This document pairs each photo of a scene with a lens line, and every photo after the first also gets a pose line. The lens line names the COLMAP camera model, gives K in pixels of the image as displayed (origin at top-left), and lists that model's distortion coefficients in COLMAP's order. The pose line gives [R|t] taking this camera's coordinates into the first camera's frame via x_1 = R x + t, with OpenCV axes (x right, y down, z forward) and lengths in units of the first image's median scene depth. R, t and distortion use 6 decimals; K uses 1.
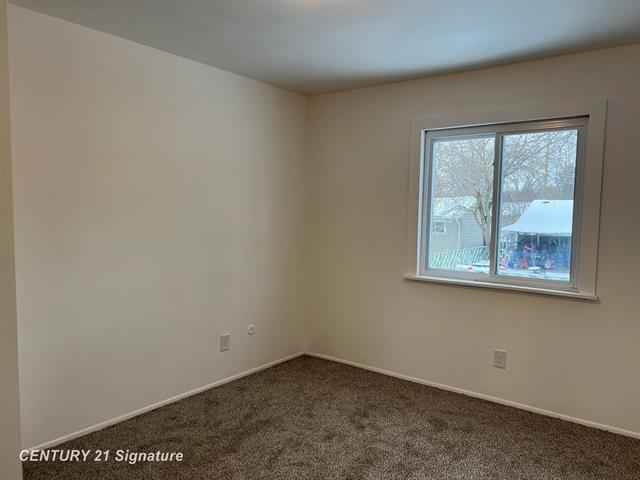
lens RADIAL K [[480.9, 0, 320.6], [0, 480.9, 248.1], [0, 0, 1]] dist [0.006337, -0.014237]
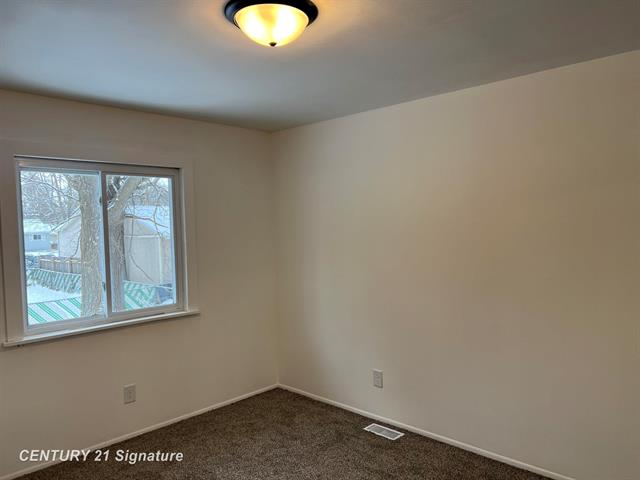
lens RADIAL K [[480.9, 0, 320.6], [0, 480.9, 248.1], [0, 0, 1]] dist [0.006337, -0.014237]
pose [[0.089661, -0.067940, 0.993652, -0.588363], [0.104957, 0.992760, 0.058409, -0.093768], [-0.990427, 0.099054, 0.096142, 0.480576]]
